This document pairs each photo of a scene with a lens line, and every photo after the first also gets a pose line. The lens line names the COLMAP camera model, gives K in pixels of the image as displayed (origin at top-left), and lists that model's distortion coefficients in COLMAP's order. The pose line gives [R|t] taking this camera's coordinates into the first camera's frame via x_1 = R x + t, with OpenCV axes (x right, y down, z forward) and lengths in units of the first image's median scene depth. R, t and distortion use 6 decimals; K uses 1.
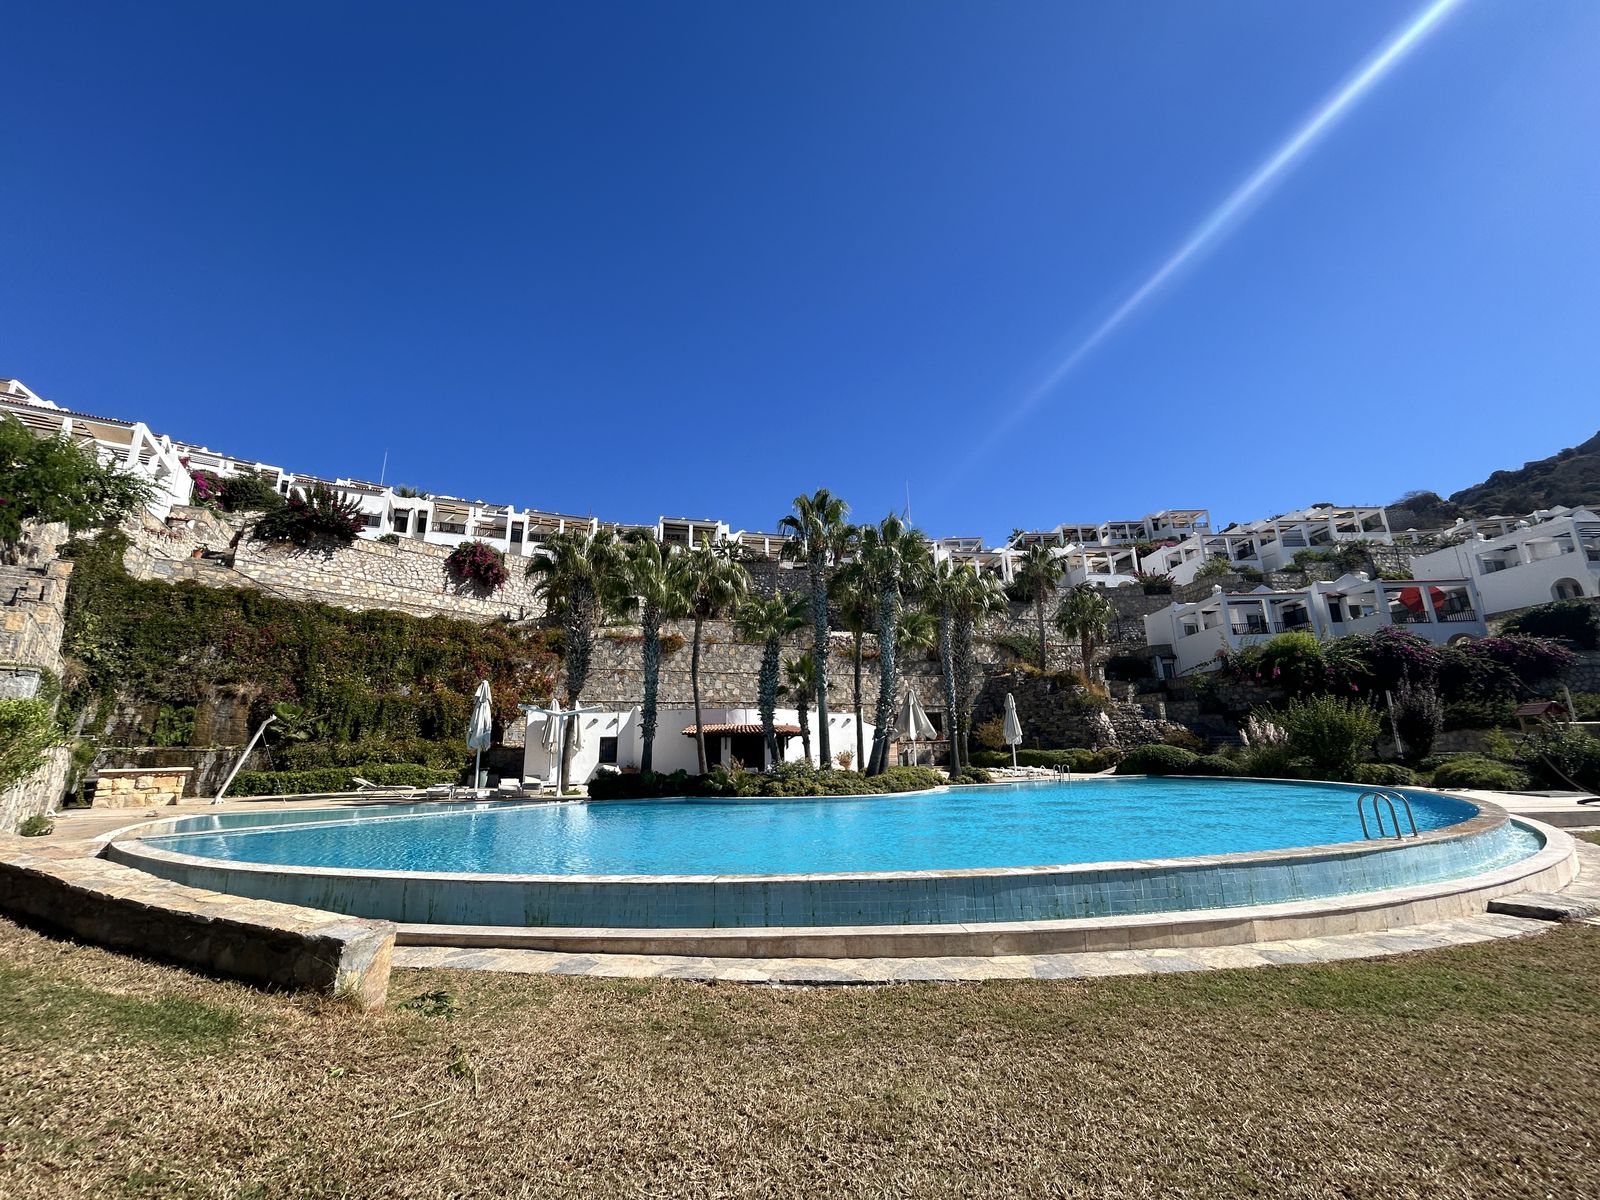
lens RADIAL K [[646.9, 0, 798.7], [0, 646.9, 591.4], [0, 0, 1]] dist [0.000445, -0.000374]
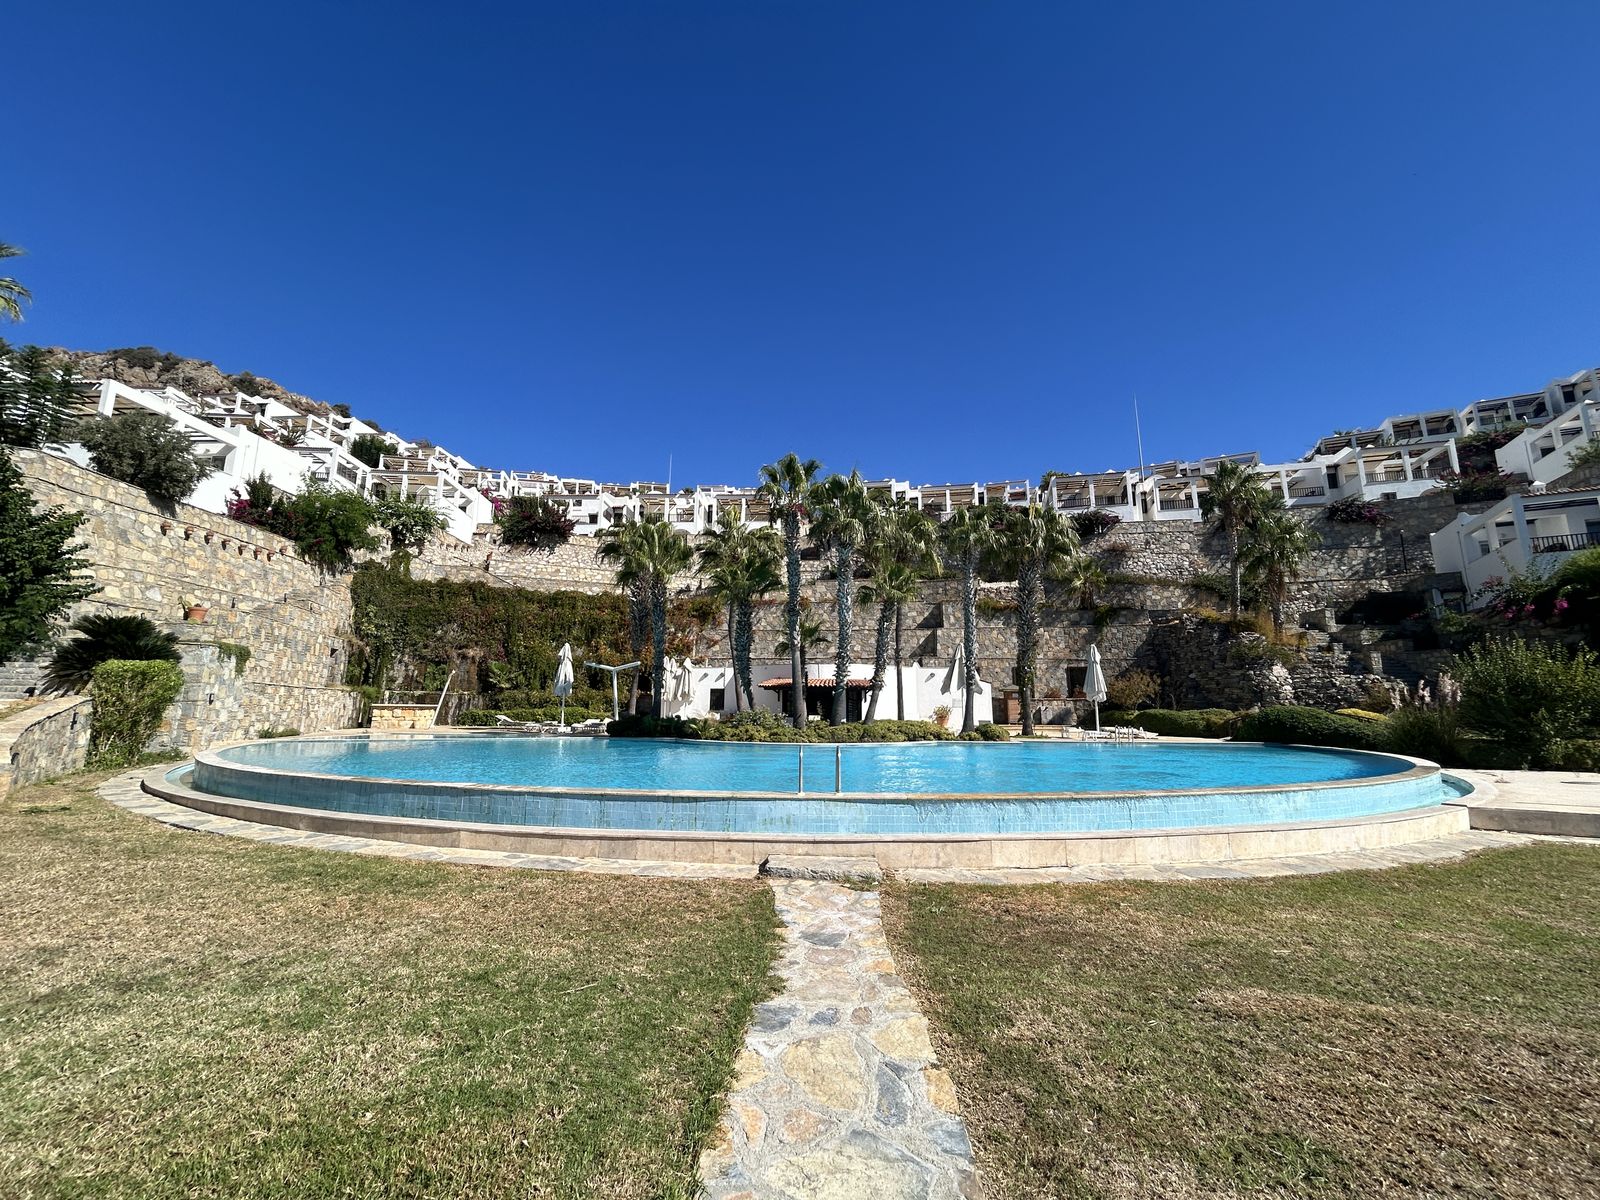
lens RADIAL K [[646.9, 0, 798.7], [0, 646.9, 591.4], [0, 0, 1]] dist [0.000445, -0.000374]
pose [[0.893218, -0.056360, -0.446078, 0.361131], [0.085757, 0.995255, 0.045972, 0.010927], [0.441370, -0.079317, 0.893813, 0.043383]]
